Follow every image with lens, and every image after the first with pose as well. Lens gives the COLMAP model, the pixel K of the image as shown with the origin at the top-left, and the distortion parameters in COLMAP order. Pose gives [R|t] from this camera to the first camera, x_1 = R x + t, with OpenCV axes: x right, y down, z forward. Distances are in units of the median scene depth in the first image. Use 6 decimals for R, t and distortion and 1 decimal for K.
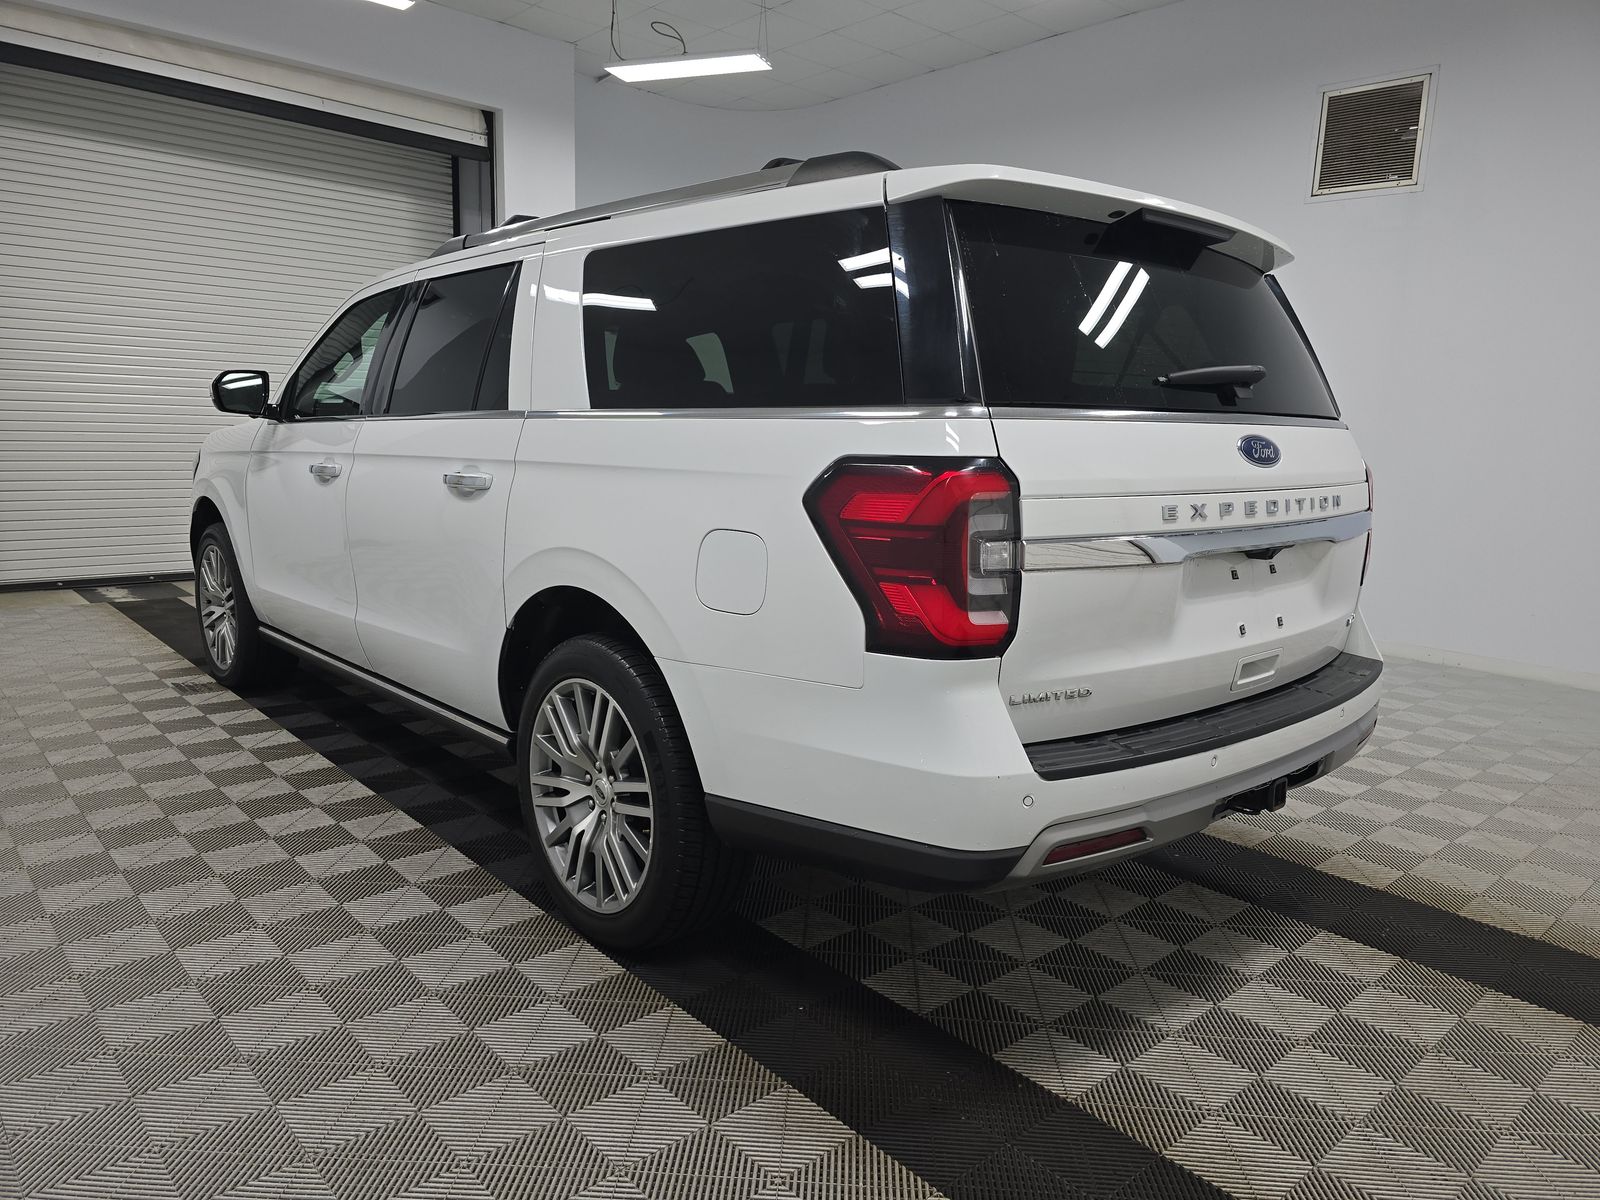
lens RADIAL K [[1079.3, 0, 811.1], [0, 1079.3, 600.8], [0, 0, 1]] dist [0.074084, -0.061792]
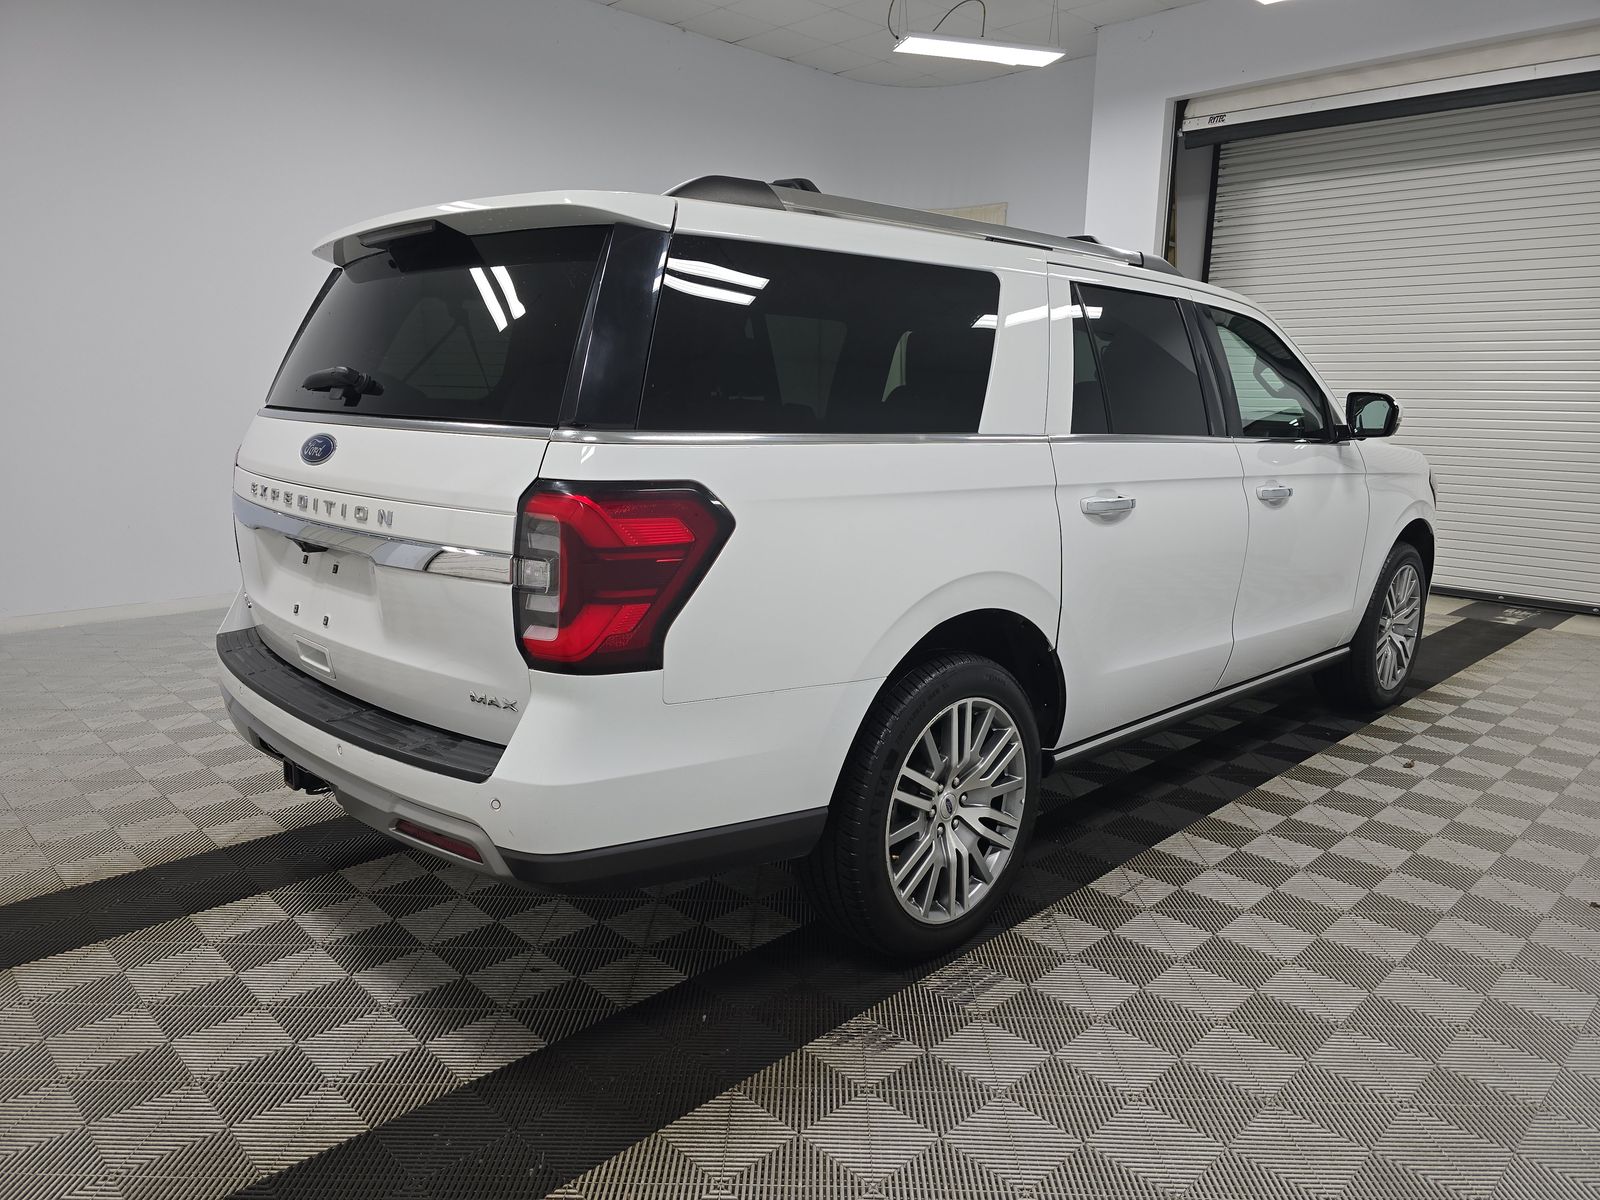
lens RADIAL K [[1079.3, 0, 811.1], [0, 1079.3, 600.8], [0, 0, 1]] dist [0.074084, -0.061792]
pose [[0.028282, 0.164528, -0.985967, 1.459327], [-0.178035, 0.971420, 0.156994, -0.240336], [0.983618, 0.171097, 0.056765, 1.407051]]
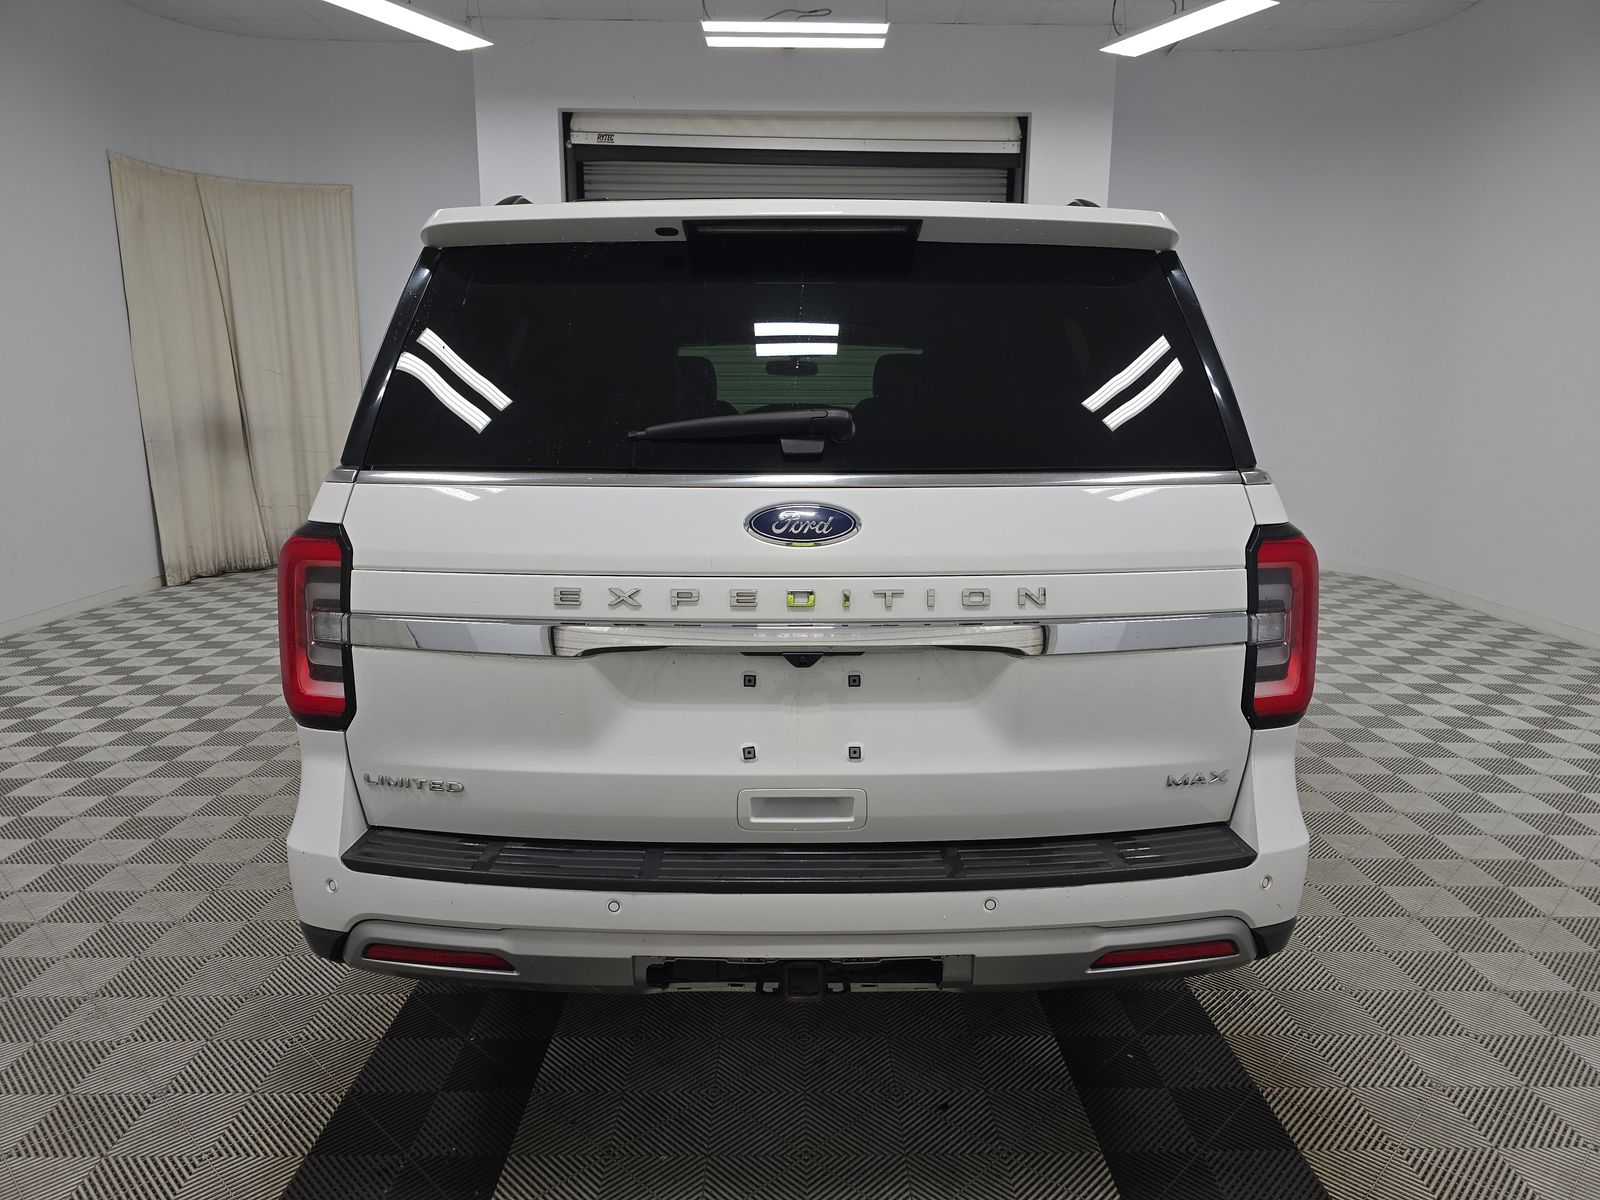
lens RADIAL K [[1079.3, 0, 811.1], [0, 1079.3, 600.8], [0, 0, 1]] dist [0.074084, -0.061792]
pose [[0.746940, 0.098293, -0.657585, 0.895212], [-0.089517, 0.994874, 0.047029, -0.117553], [0.658838, 0.023737, 0.751911, 0.434781]]
